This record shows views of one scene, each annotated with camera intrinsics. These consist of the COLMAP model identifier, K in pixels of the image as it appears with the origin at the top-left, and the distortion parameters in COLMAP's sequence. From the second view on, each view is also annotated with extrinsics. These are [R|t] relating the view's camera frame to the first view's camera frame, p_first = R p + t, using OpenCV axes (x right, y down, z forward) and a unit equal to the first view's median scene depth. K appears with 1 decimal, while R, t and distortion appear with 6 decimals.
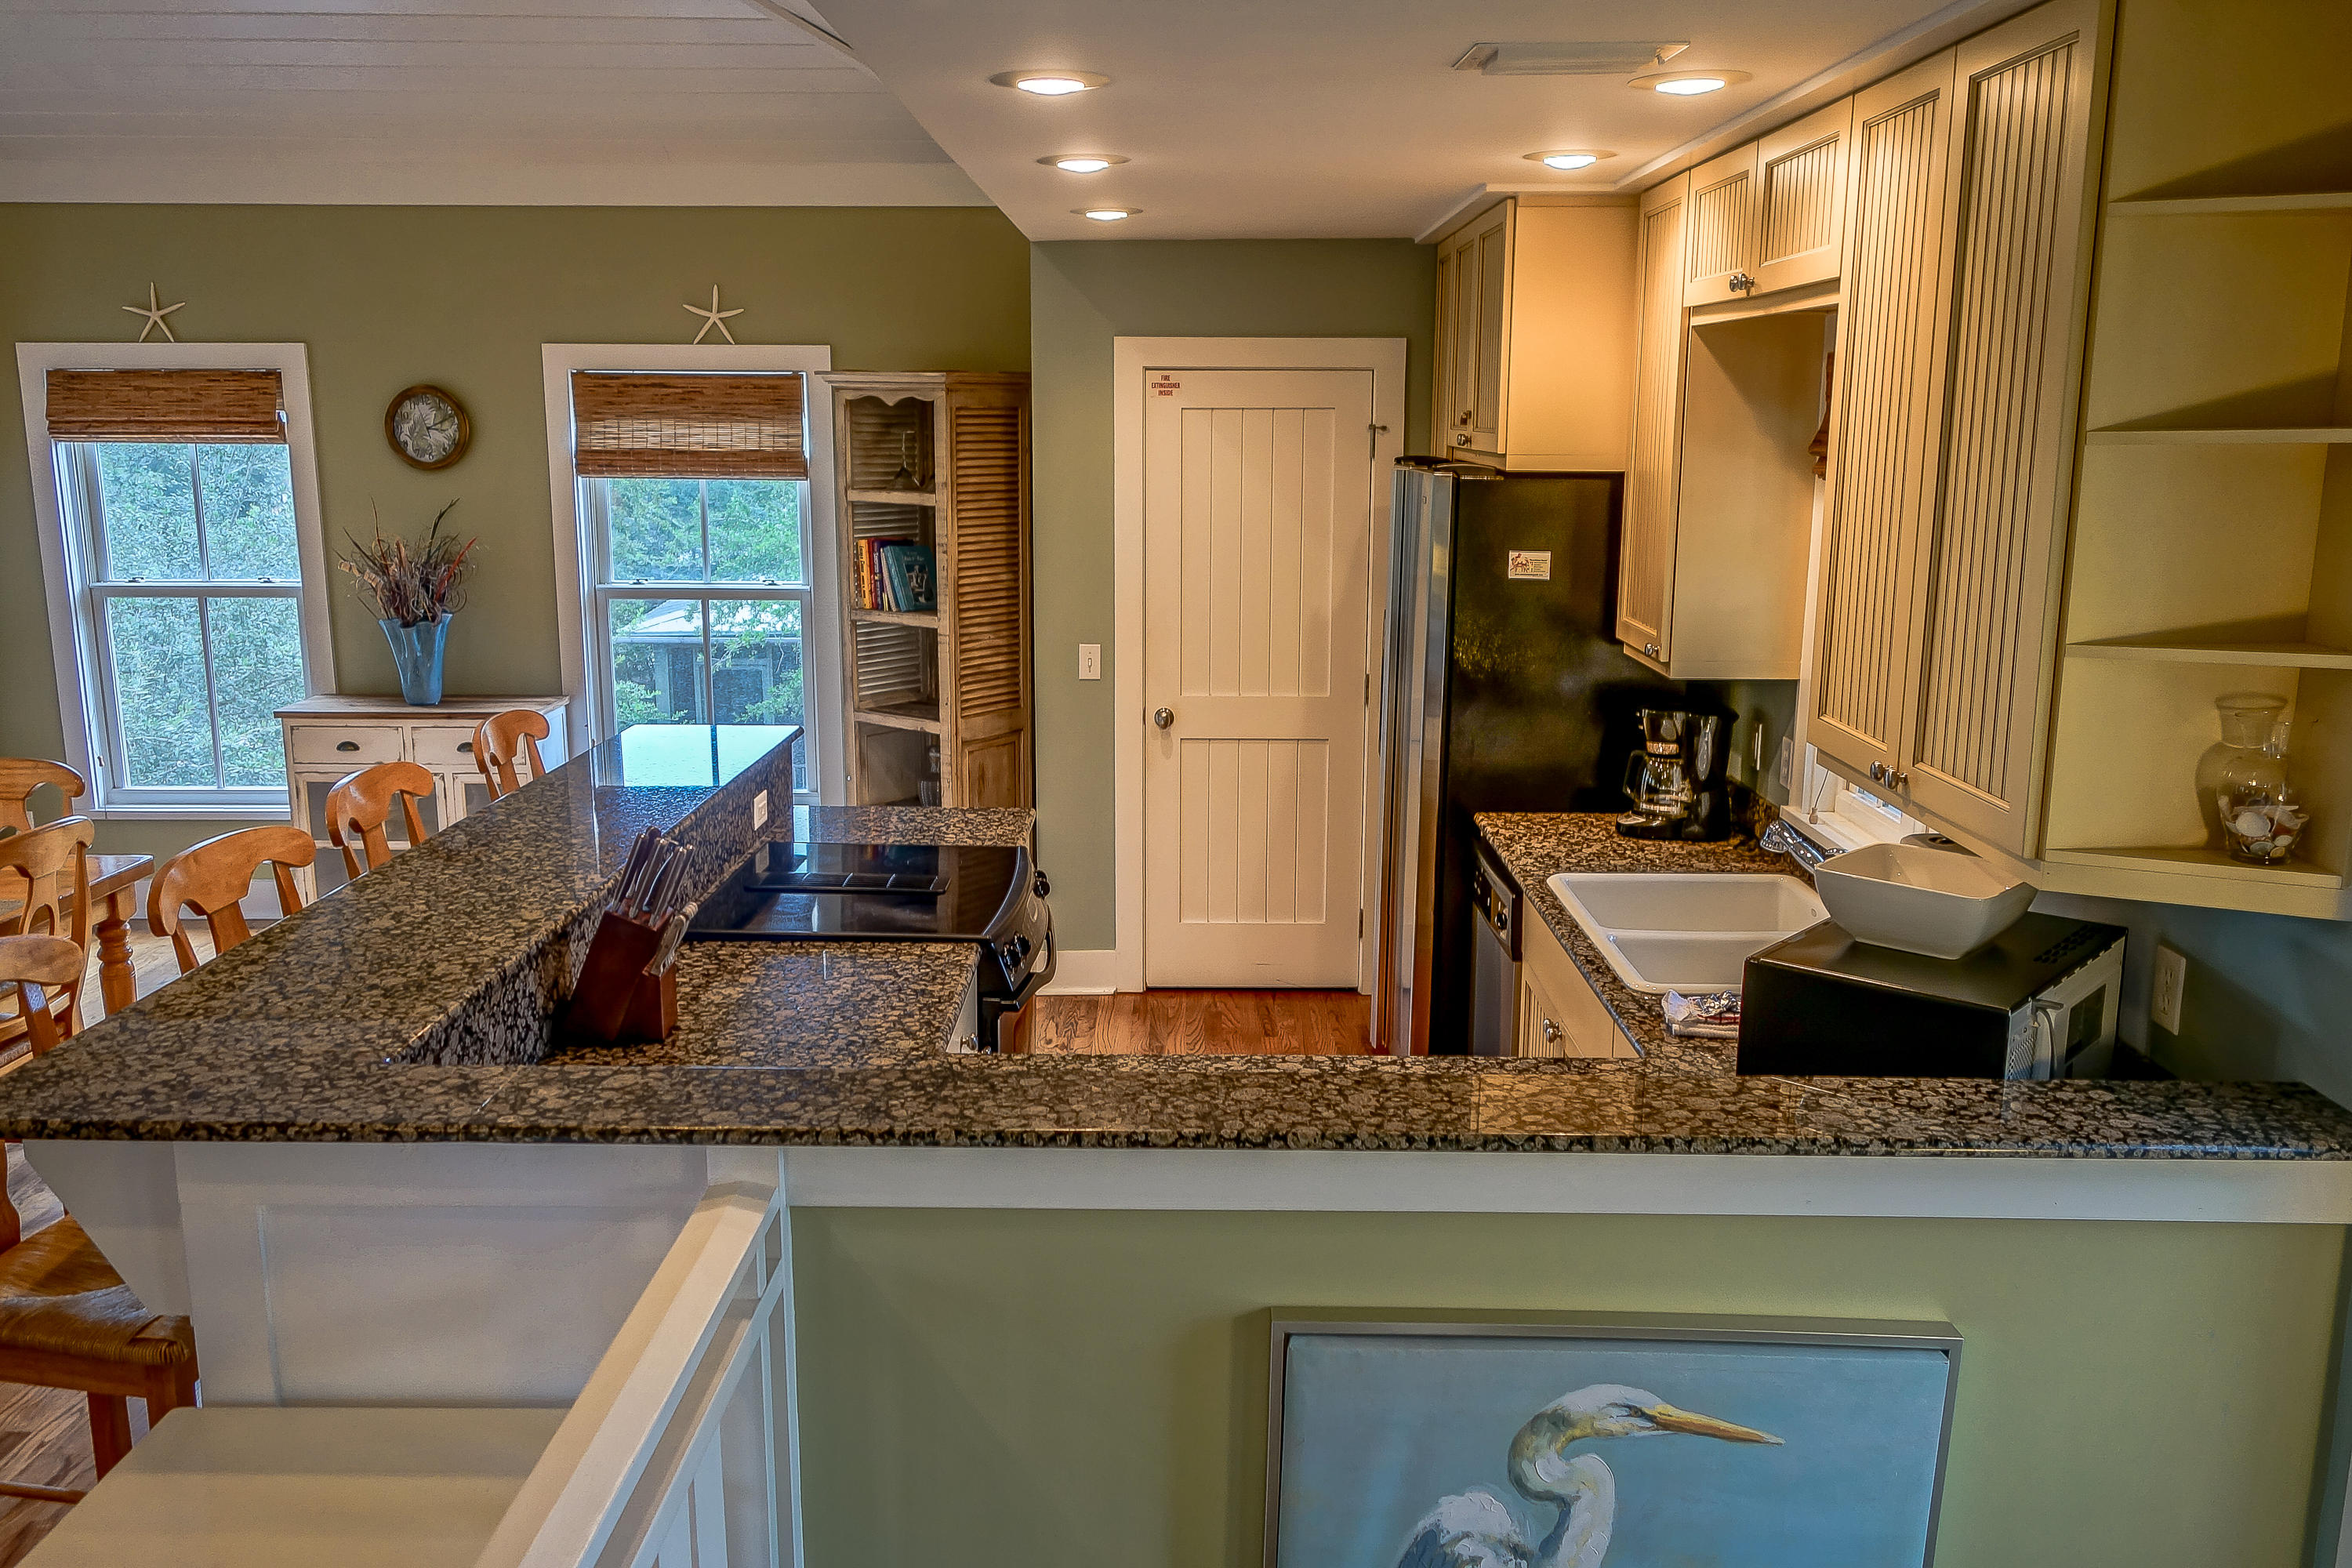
lens RADIAL K [[1856.4, 0, 1199.5], [0, 1856.4, 796.3], [0, 0, 1]] dist [-0.003045, 0.004247]
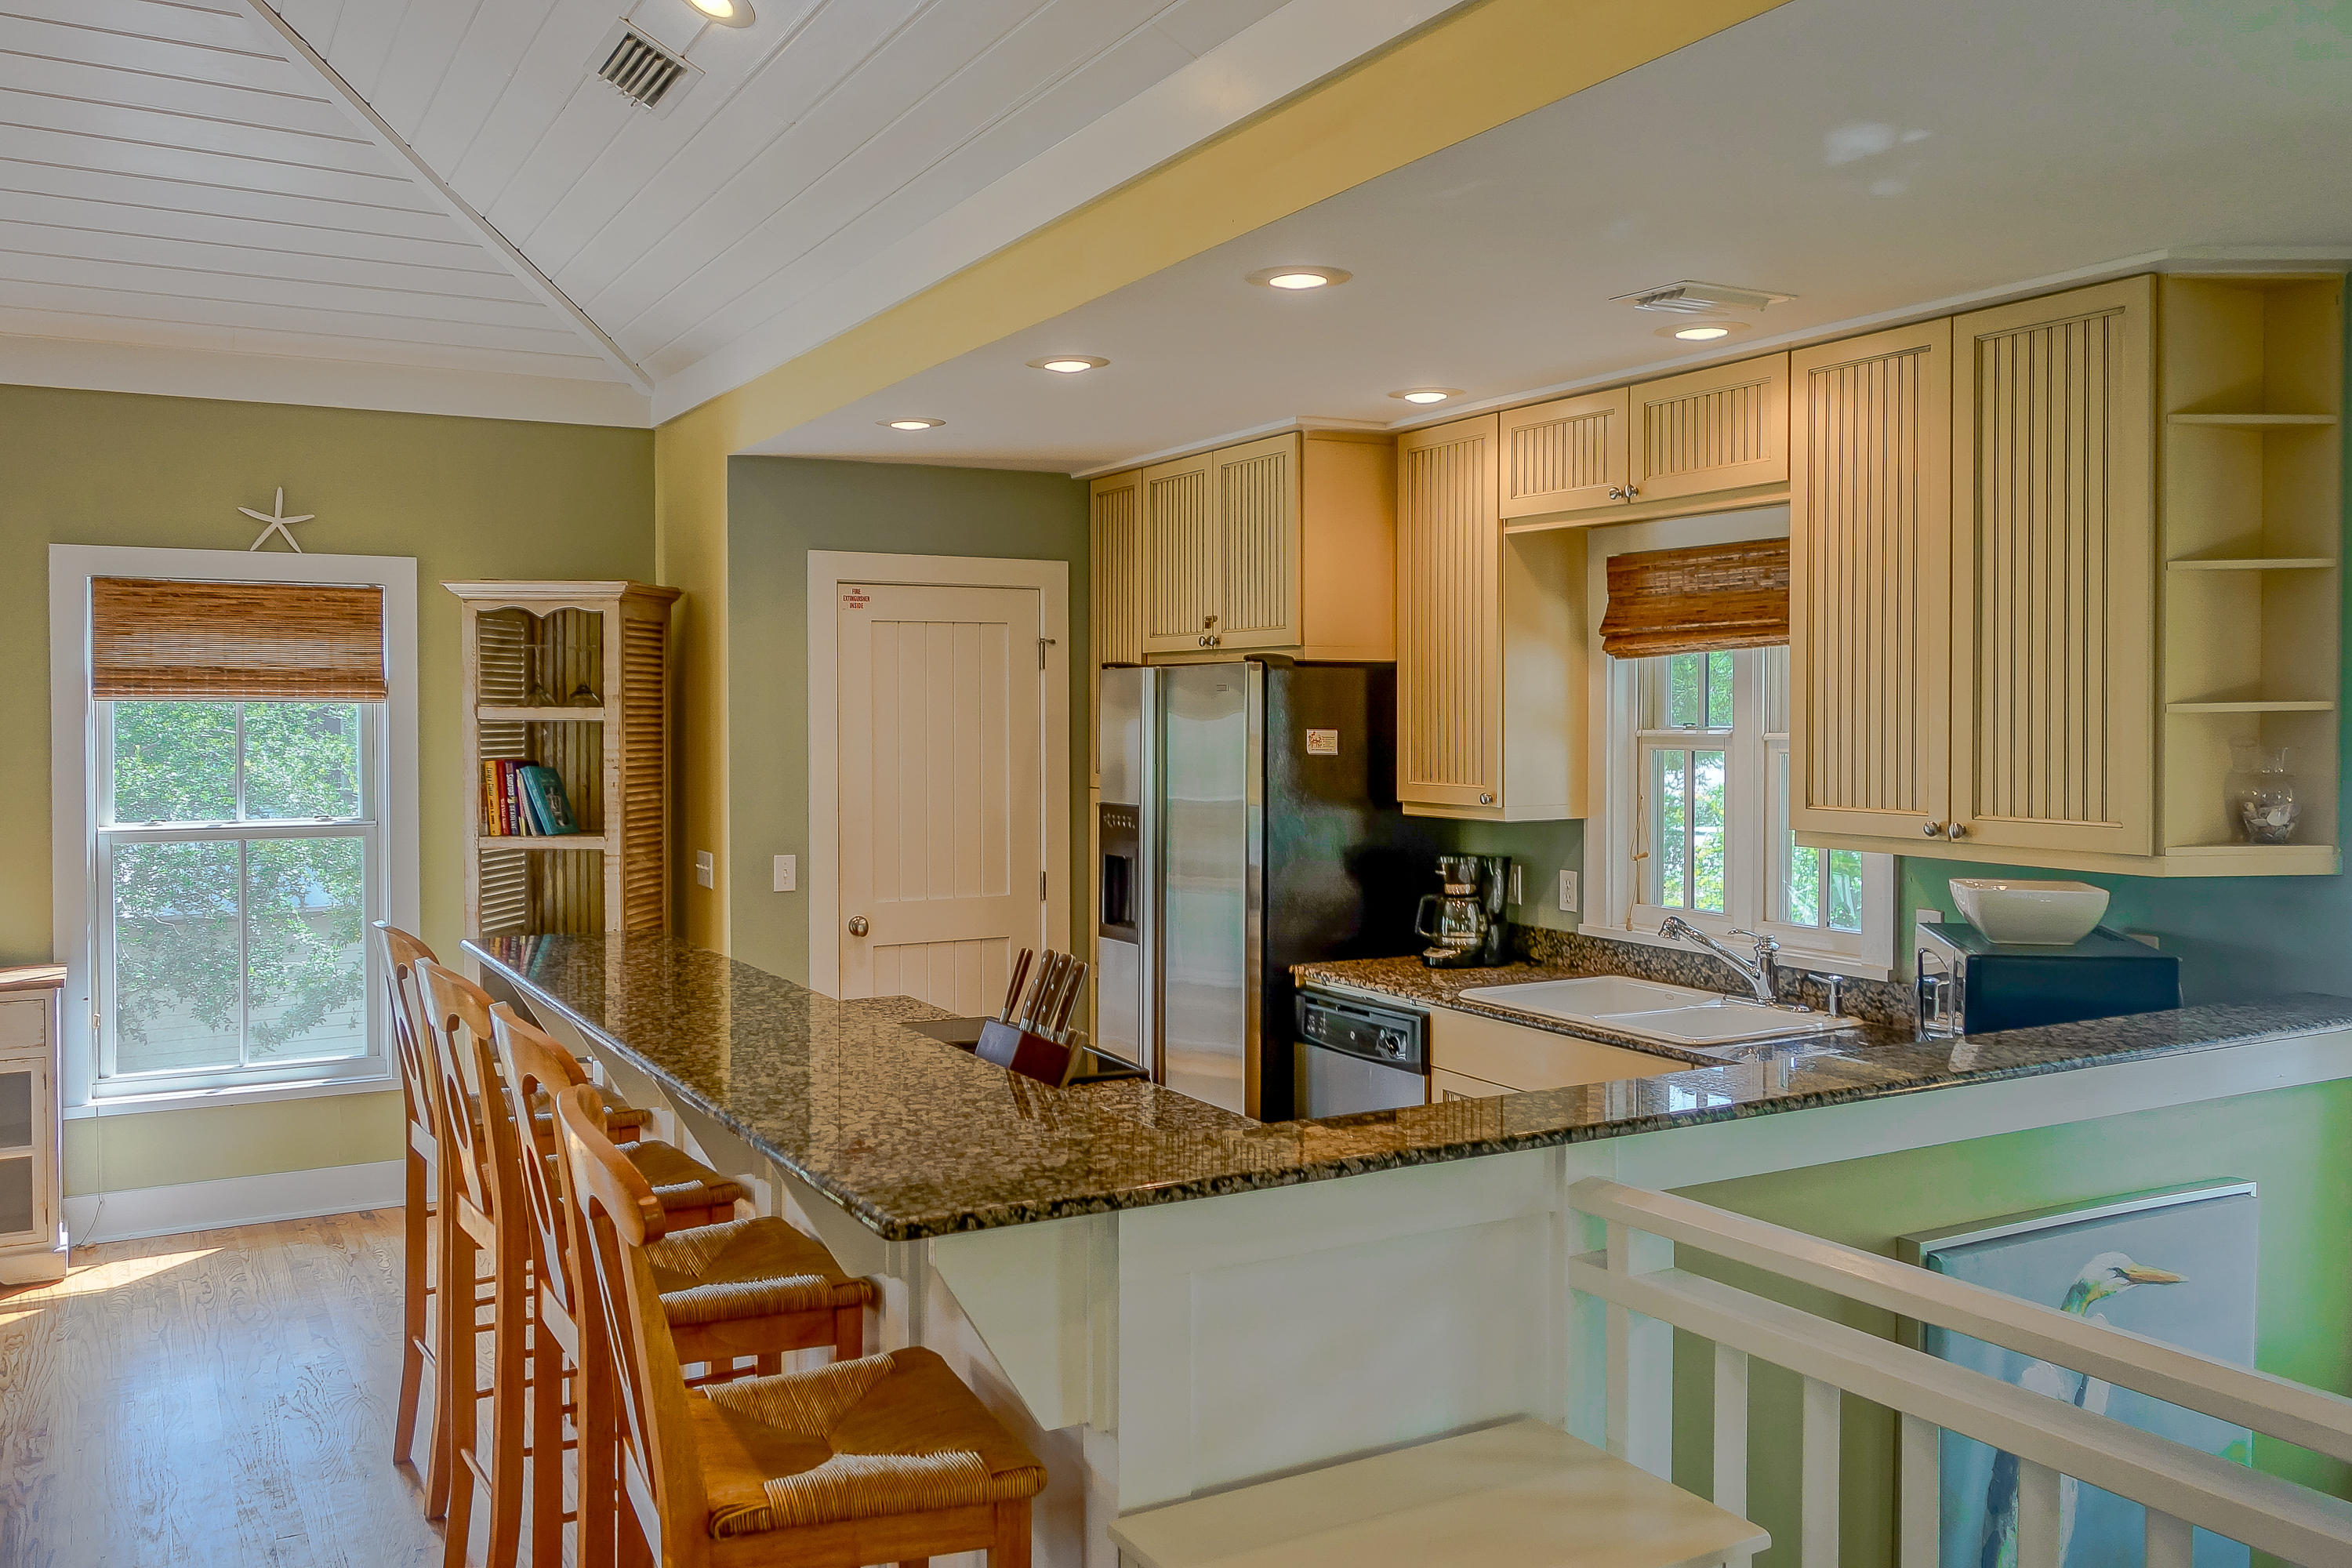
lens RADIAL K [[1856.4, 0, 1185.6], [0, 1856.4, 745.9], [0, 0, 1]] dist [-0.003045, 0.004247]
pose [[0.866755, -0.014719, 0.498516, -0.356561], [0.107313, 0.981655, -0.157597, 0.037833], [-0.487051, 0.190096, 0.852435, 0.050382]]
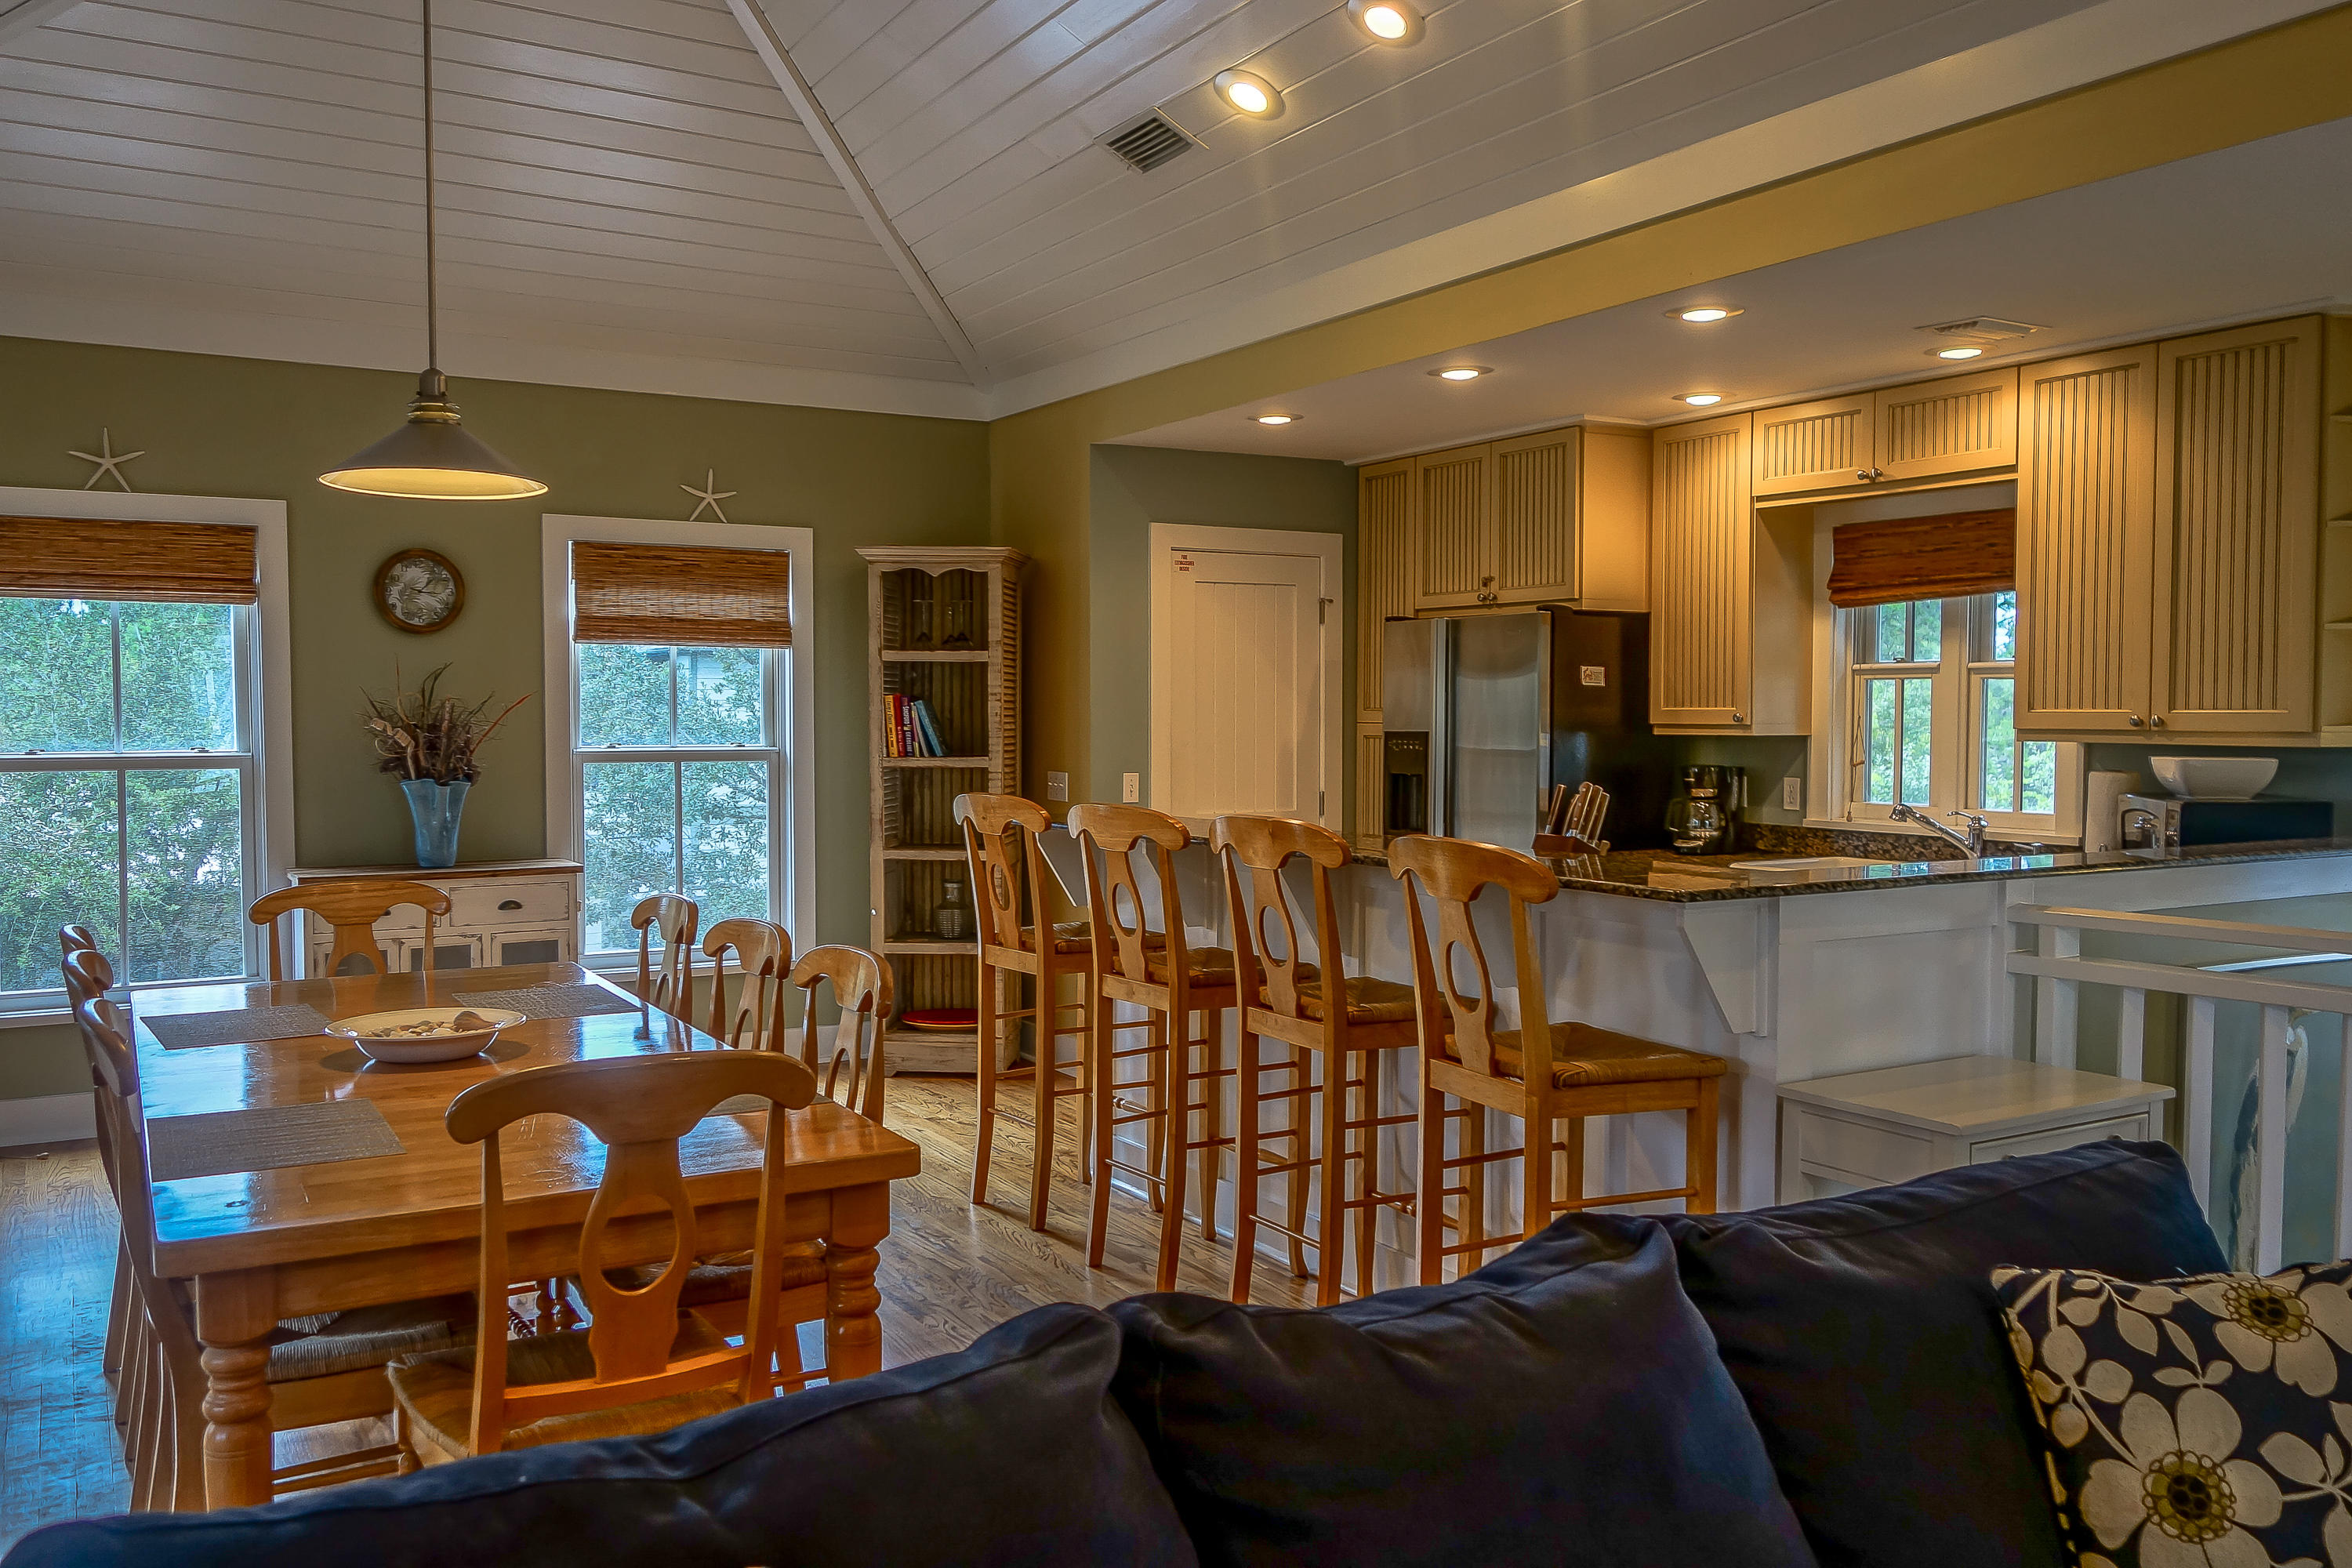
lens RADIAL K [[1856.4, 0, 1183.0], [0, 1856.4, 784.1], [0, 0, 1]] dist [-0.003045, 0.004247]
pose [[0.852624, -0.025329, 0.521910, -0.643111], [0.111278, 0.984714, -0.134001, 0.087448], [-0.510538, 0.172329, 0.842409, -0.022005]]
